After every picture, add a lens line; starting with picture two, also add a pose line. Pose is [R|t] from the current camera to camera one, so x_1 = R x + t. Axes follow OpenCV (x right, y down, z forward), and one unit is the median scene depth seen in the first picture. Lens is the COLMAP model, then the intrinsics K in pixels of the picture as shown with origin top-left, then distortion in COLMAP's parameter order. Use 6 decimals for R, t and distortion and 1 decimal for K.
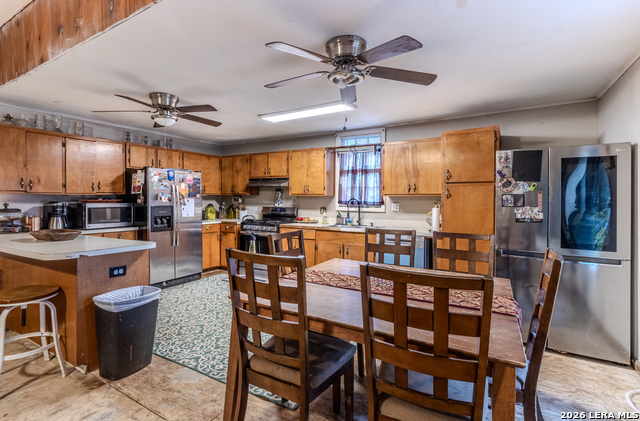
lens RADIAL K [[299.8, 0, 318.6], [0, 299.8, 205.5], [0, 0, 1]] dist [-0.004626, -0.000175]
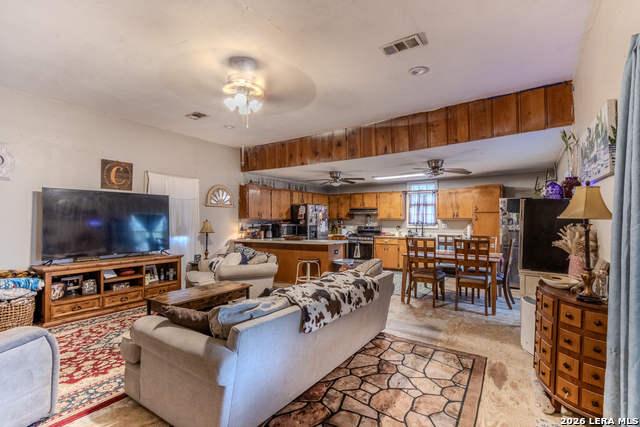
lens RADIAL K [[299.8, 0, 322.3], [0, 299.8, 219.8], [0, 0, 1]] dist [-0.004626, -0.000175]
pose [[0.998442, -0.004506, -0.055620, -0.342706], [0.003089, 0.999669, -0.025534, 0.012786], [0.055717, 0.025322, 0.998125, -0.747490]]
